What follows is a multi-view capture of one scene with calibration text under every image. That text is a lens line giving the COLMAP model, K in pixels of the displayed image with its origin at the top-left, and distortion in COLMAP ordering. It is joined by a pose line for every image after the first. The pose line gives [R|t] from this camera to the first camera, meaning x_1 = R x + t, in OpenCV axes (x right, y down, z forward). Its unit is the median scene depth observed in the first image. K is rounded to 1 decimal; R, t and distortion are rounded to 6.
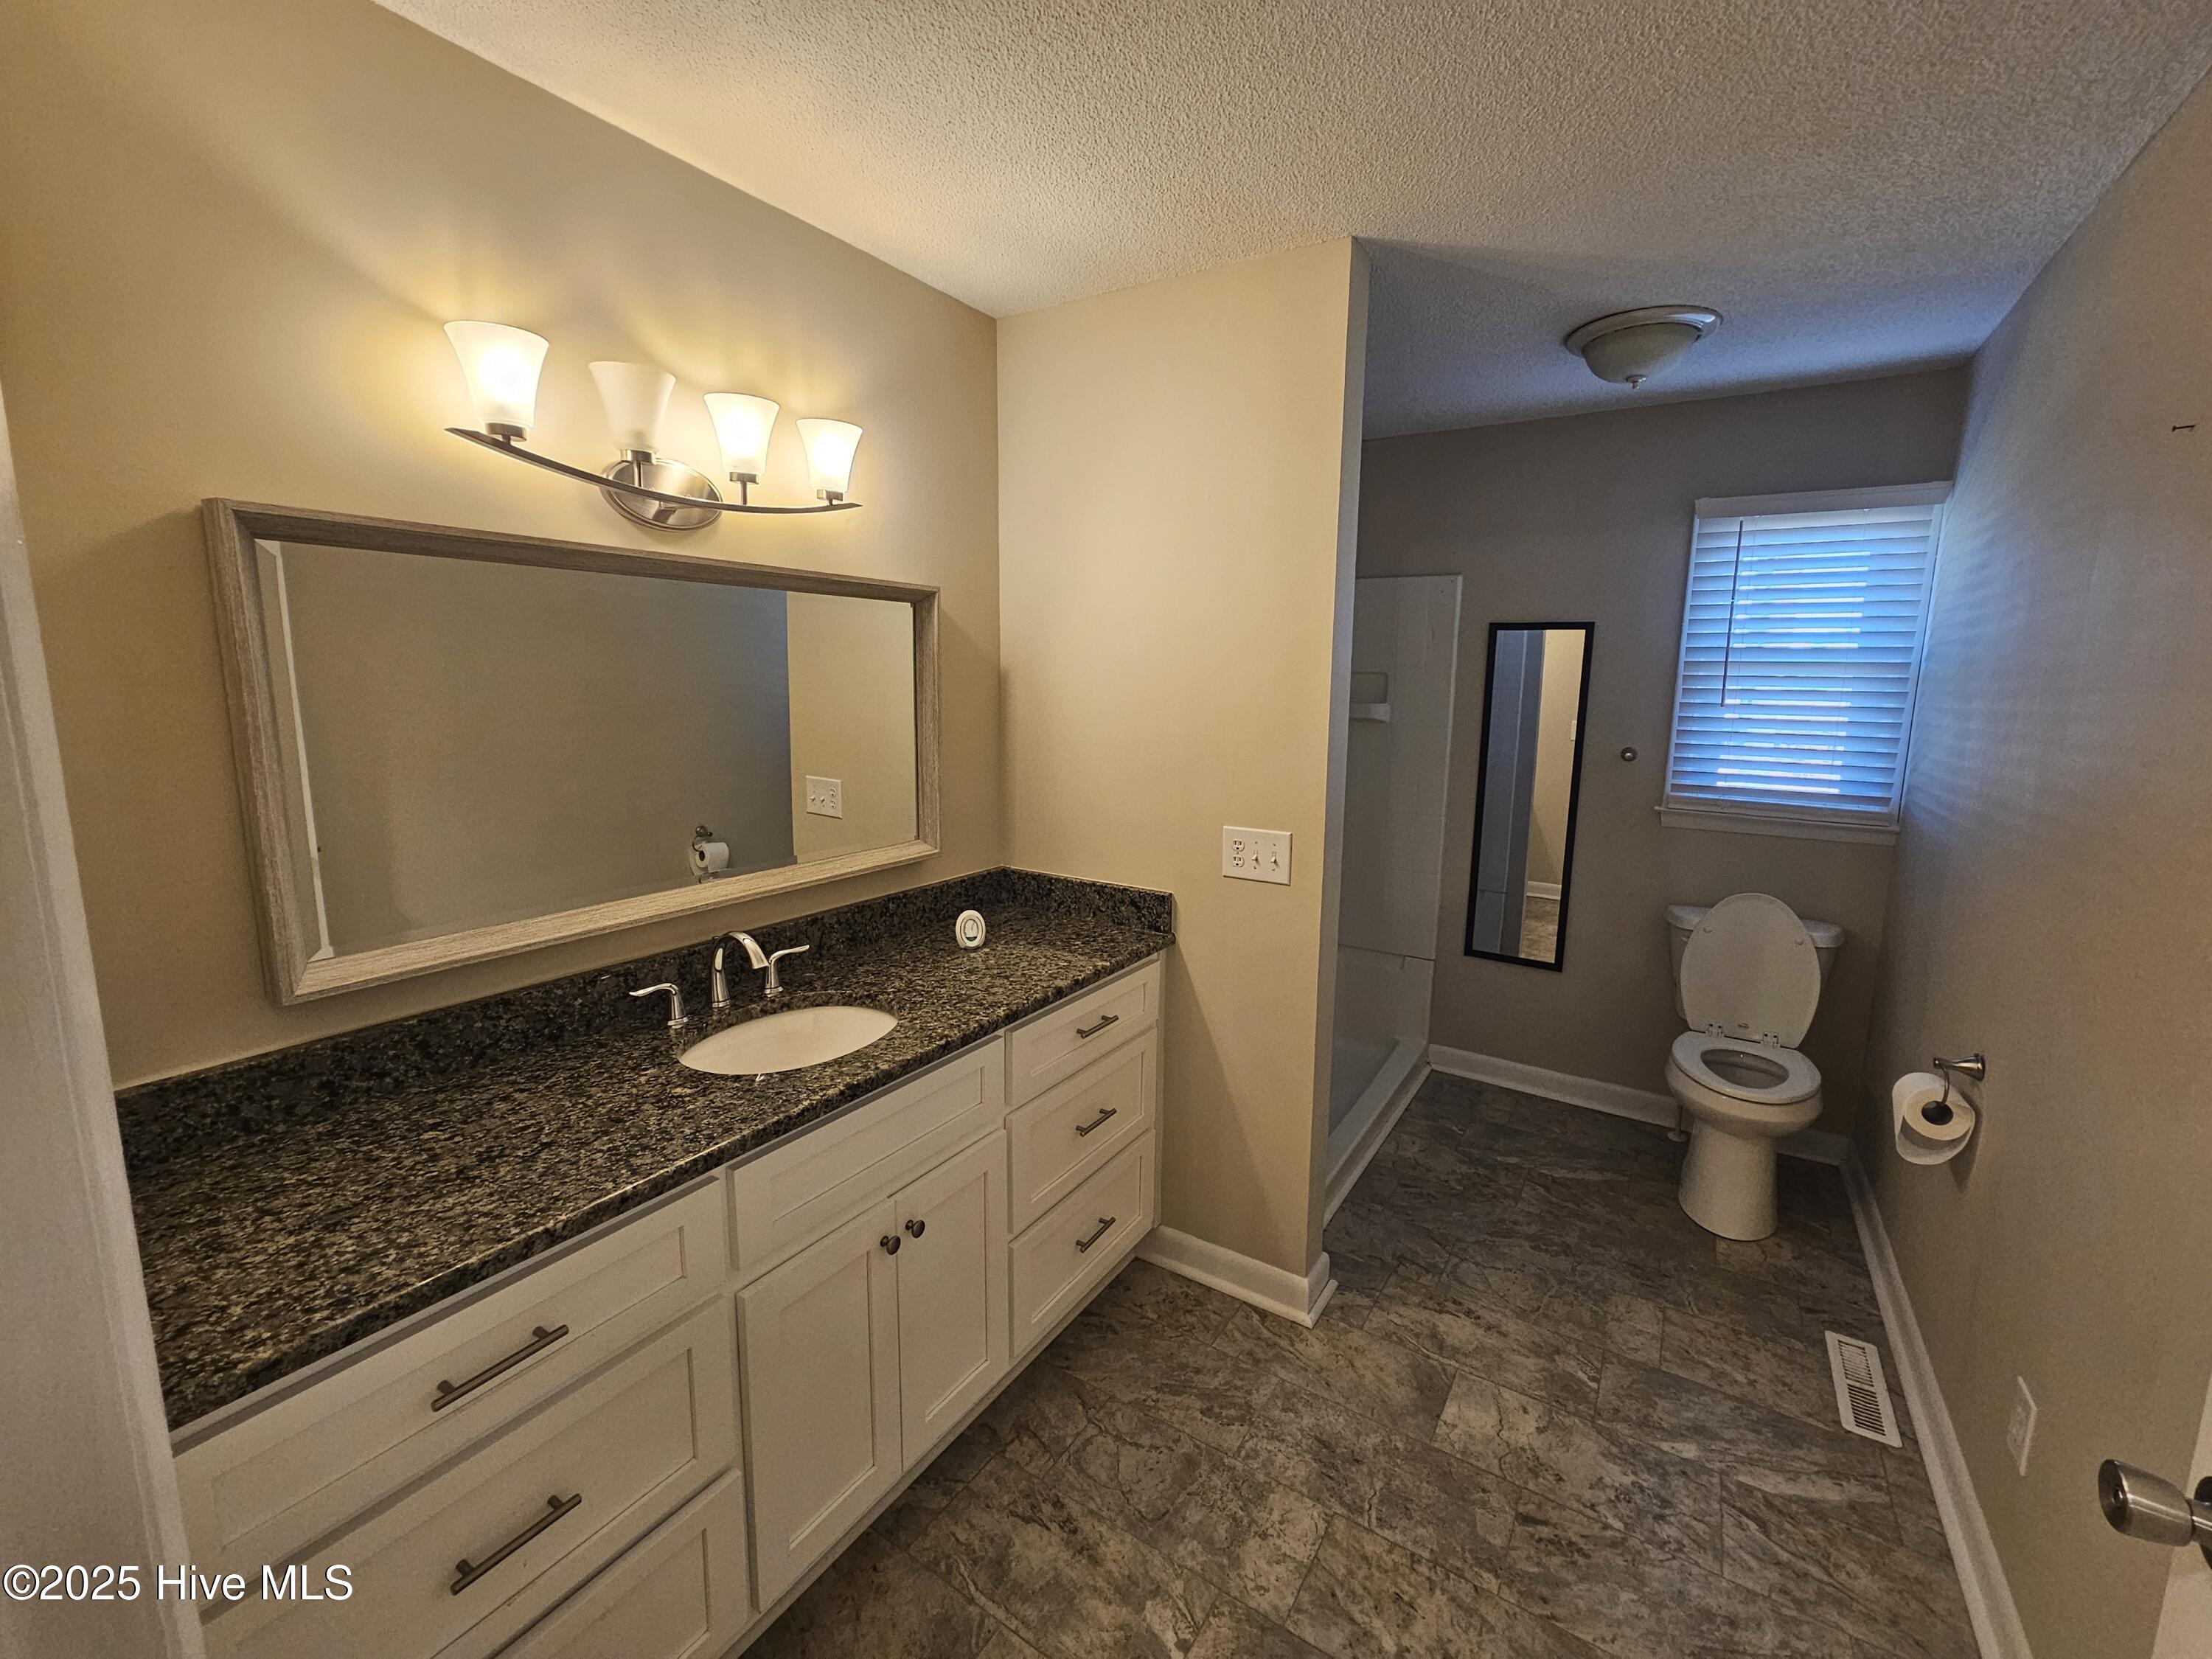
lens RADIAL K [[901.1, 0, 1115.4], [0, 901.1, 807.5], [0, 0, 1]] dist [-0.008006, 0.002707]
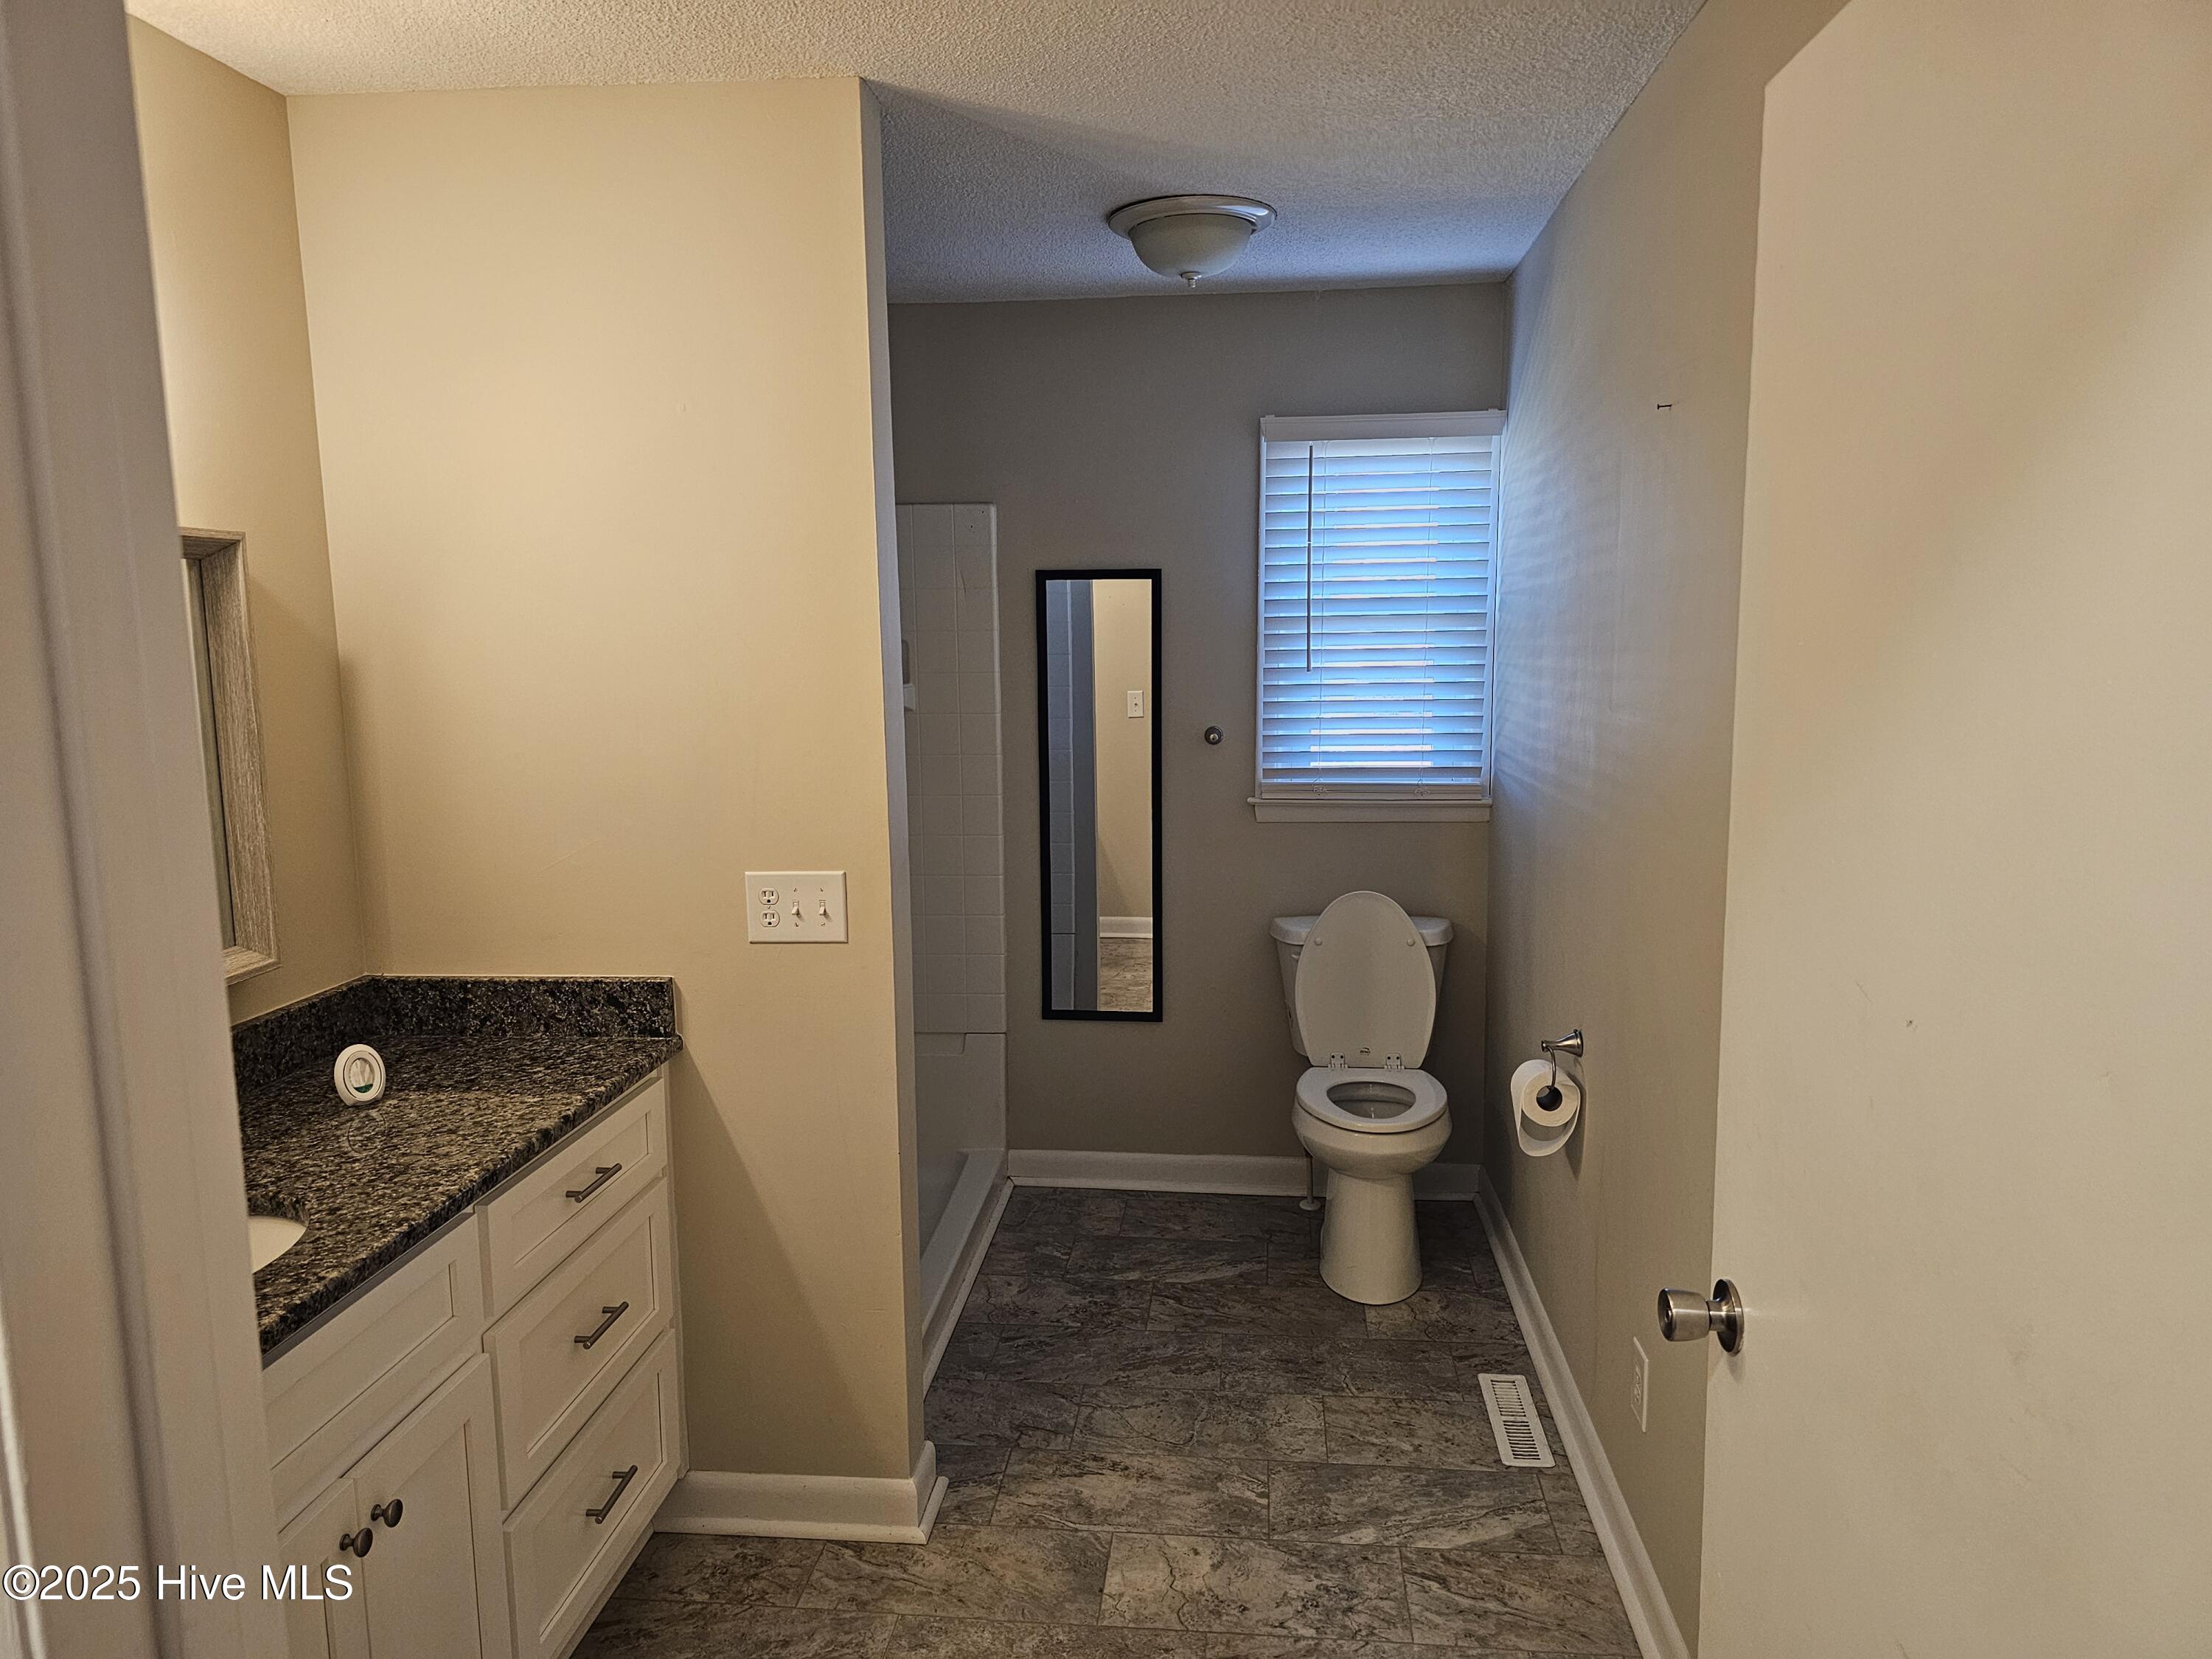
lens RADIAL K [[1482.5, 0, 1079.8], [0, 1482.5, 832.0], [0, 0, 1]] dist [0.056385, -0.043567]
pose [[0.898771, -0.087235, 0.429652, -0.146406], [0.091096, 0.995774, 0.011617, -0.000456], [-0.428850, 0.028698, 0.902920, -0.177001]]
